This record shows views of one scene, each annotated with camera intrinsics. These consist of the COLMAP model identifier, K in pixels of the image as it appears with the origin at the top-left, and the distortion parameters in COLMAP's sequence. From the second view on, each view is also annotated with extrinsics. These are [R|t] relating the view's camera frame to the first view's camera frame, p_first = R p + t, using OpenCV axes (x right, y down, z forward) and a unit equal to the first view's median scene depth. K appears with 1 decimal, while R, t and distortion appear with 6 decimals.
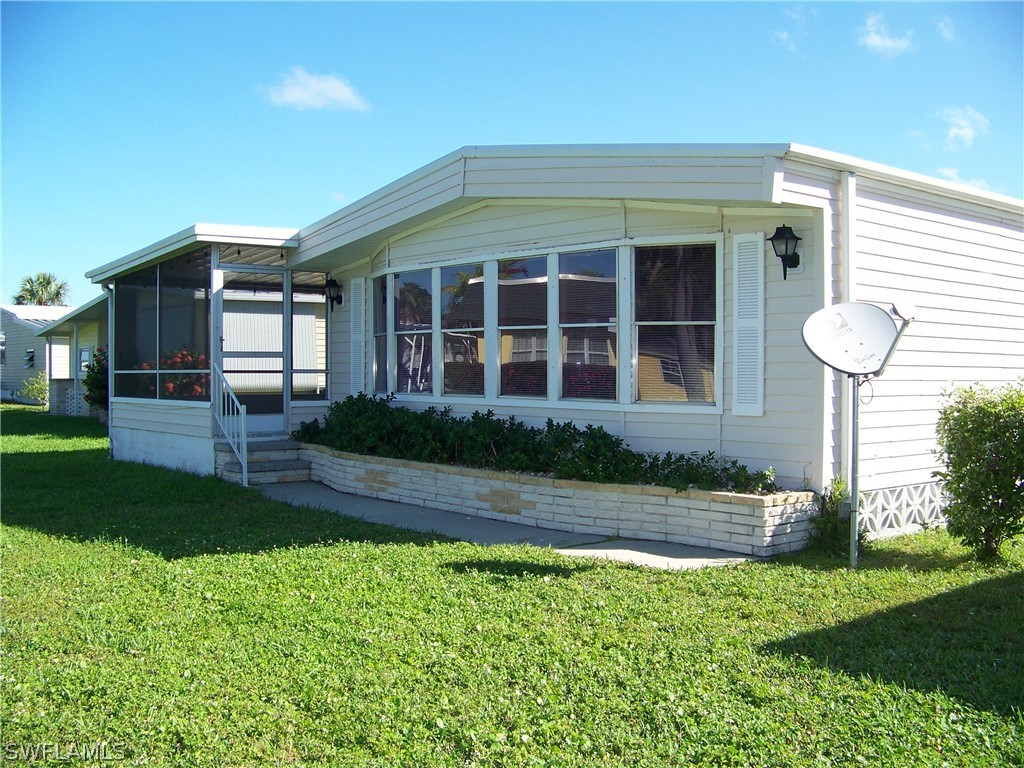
lens RADIAL K [[1107.9, 0, 512.0], [0, 1107.9, 384.0], [0, 0, 1]] dist [-0.274452, 0.298268]
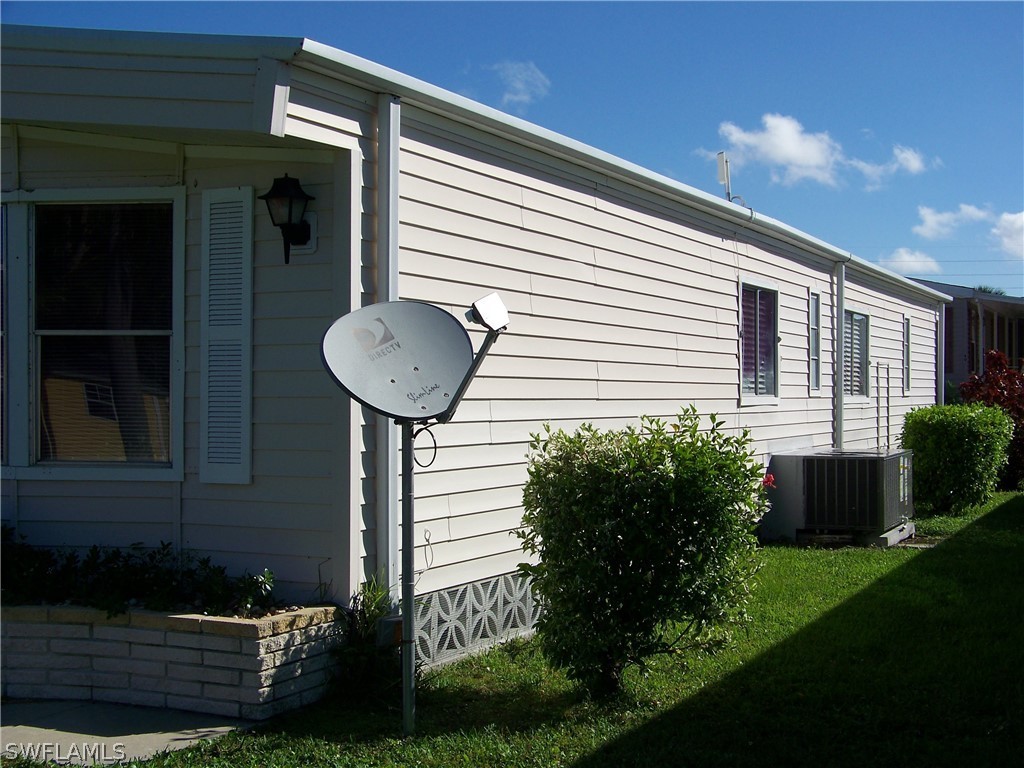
lens RADIAL K [[1457.7, 0, 512.0], [0, 1457.7, 384.0], [0, 0, 1]] dist [-0.165538, 0.540102]
pose [[0.912665, -0.000625, 0.408708, 0.030521], [0.008022, 0.999834, -0.016384, -0.013103], [-0.408630, 0.018232, 0.912518, 0.196599]]
